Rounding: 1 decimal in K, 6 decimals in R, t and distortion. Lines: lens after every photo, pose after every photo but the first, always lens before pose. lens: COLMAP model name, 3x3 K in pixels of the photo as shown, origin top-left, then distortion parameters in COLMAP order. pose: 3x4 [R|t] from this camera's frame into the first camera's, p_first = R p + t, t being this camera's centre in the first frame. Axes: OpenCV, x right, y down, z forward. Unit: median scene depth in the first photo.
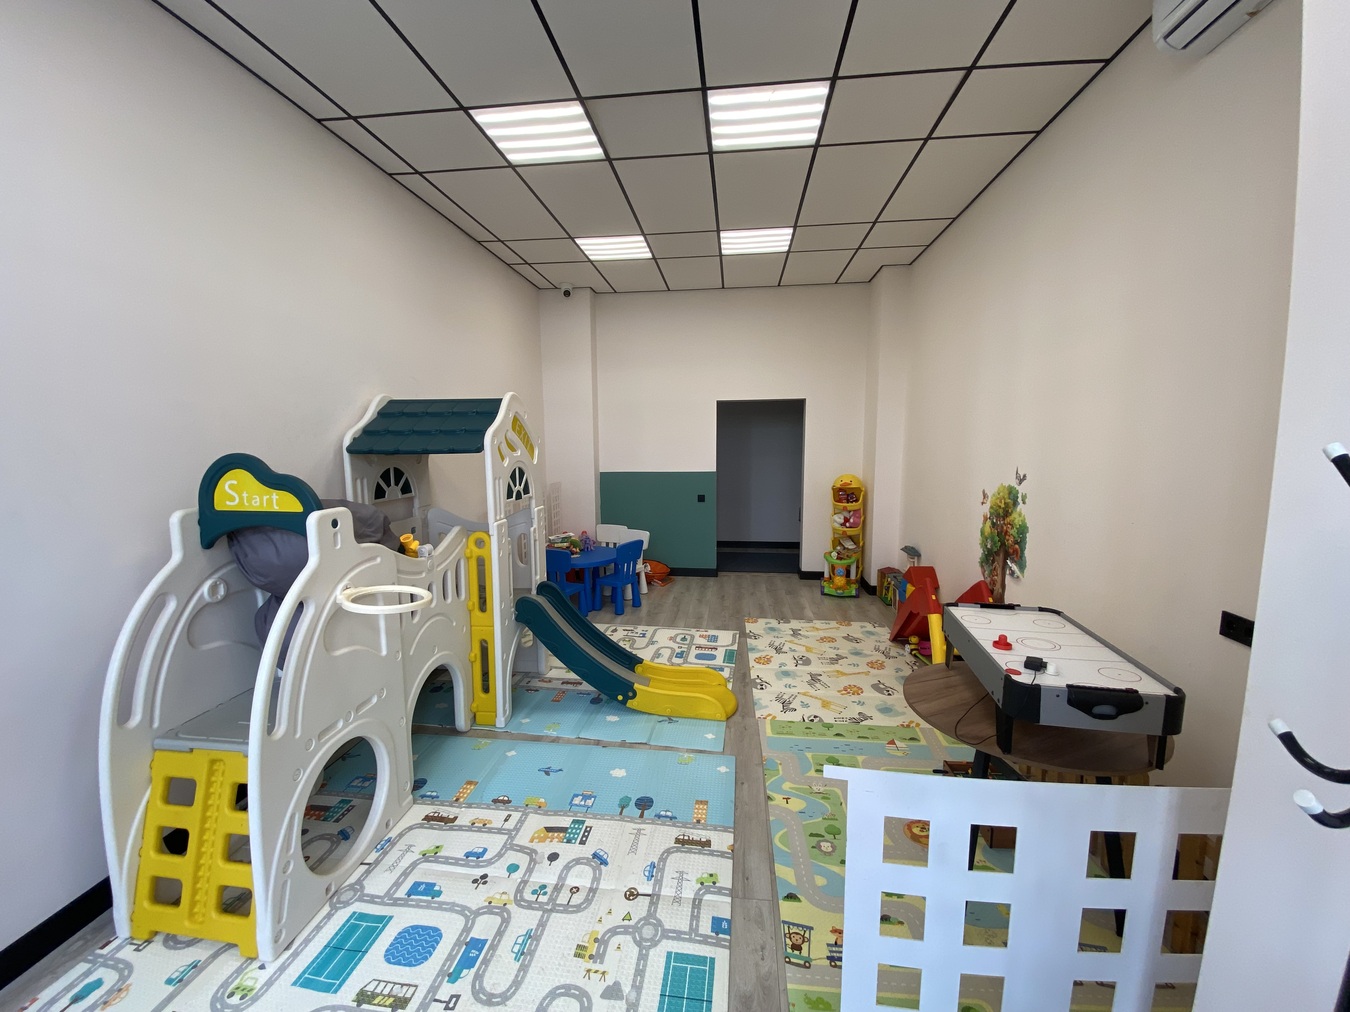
lens RADIAL K [[566.6, 0, 684.9], [0, 566.6, 490.1], [0, 0, 1]] dist [-0.004352, -0.011316]
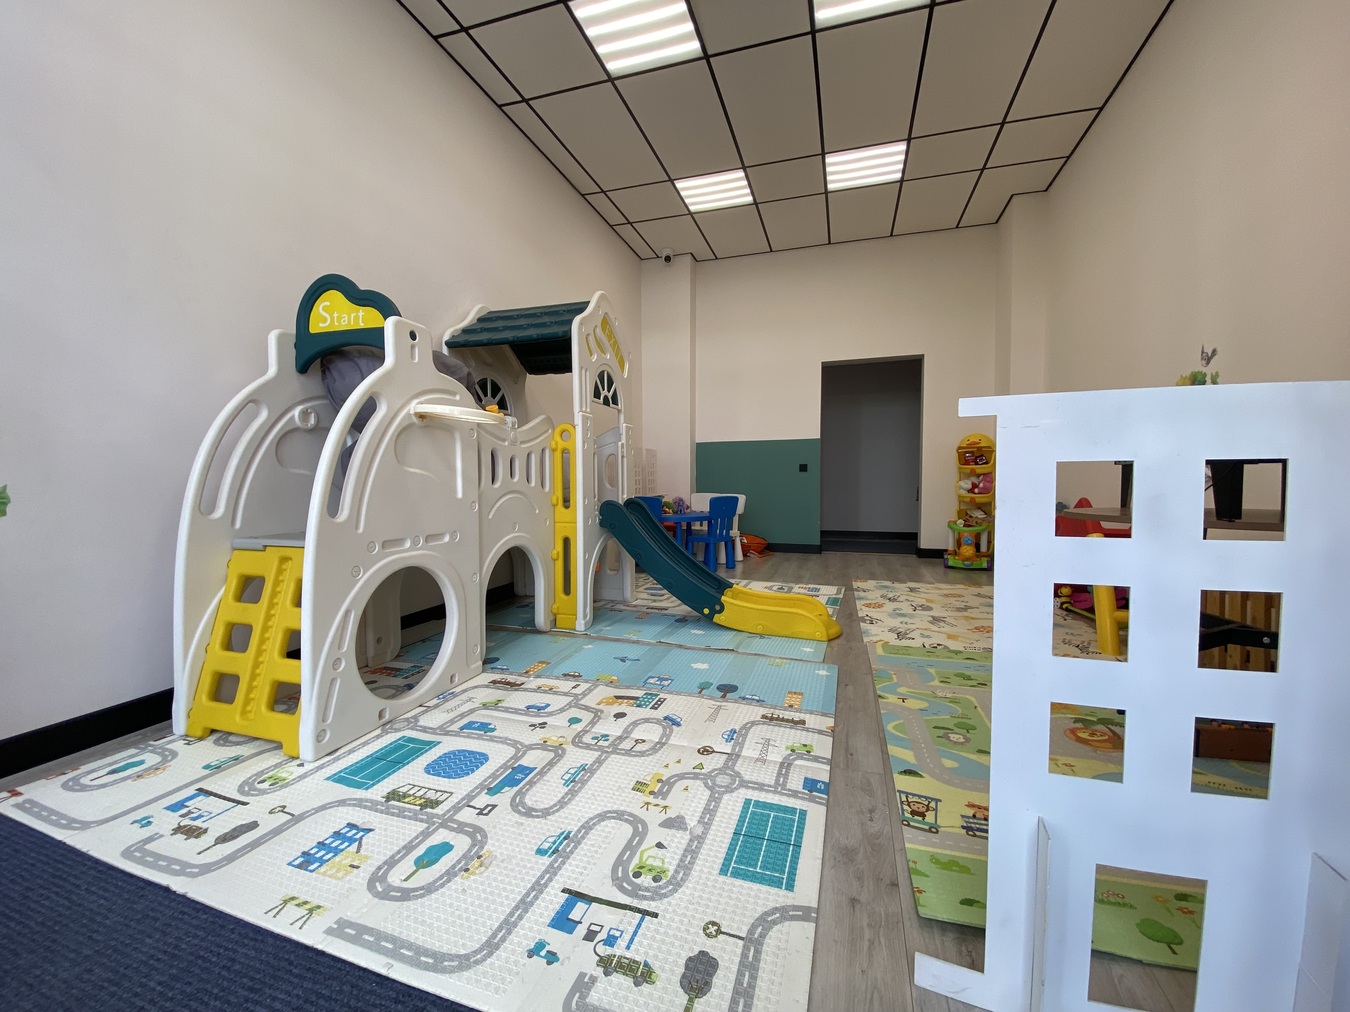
lens RADIAL K [[566.6, 0, 678.0], [0, 566.6, 510.6], [0, 0, 1]] dist [-0.004352, -0.011316]
pose [[0.980318, 0.009502, -0.197196, 0.021830], [-0.022131, 0.997835, -0.061935, 0.352900], [0.196180, 0.065080, 0.978406, 0.129979]]
